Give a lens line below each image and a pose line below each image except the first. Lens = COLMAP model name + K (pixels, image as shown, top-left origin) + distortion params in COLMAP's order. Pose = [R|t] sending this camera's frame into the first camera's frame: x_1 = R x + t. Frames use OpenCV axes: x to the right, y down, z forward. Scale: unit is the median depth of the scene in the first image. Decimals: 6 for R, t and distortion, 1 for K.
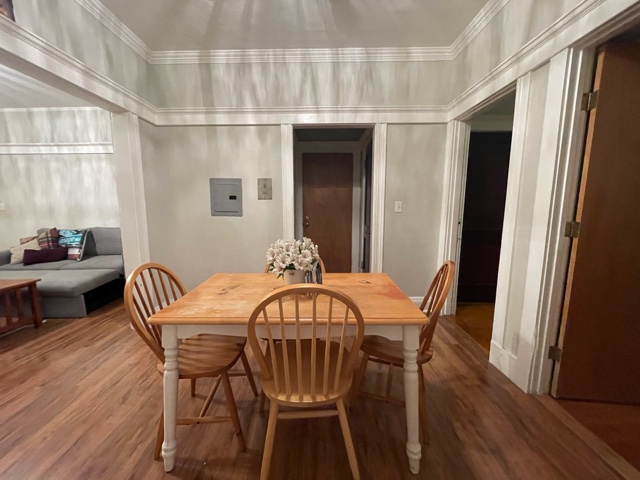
lens RADIAL K [[256.9, 0, 318.4], [0, 256.9, 241.3], [0, 0, 1]] dist [-0.006322, -0.000106]
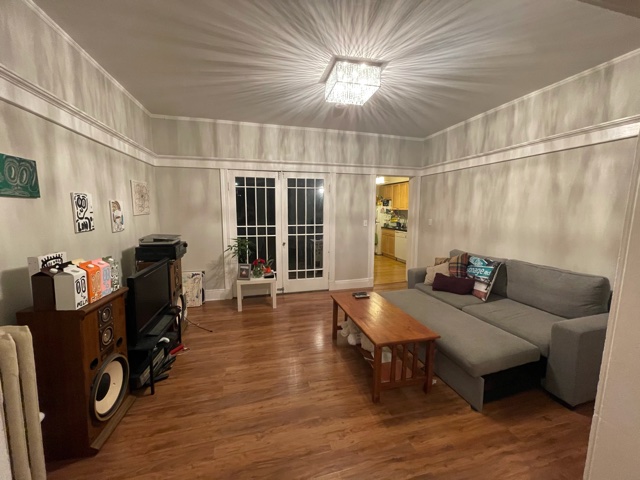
lens RADIAL K [[256.9, 0, 319.8], [0, 256.9, 240.8], [0, 0, 1]] dist [-0.006322, -0.000106]
pose [[0.254455, 0.124894, -0.958986, -0.339524], [-0.135272, 0.986474, 0.092582, -0.105901], [0.957577, 0.106166, 0.267908, 0.295407]]
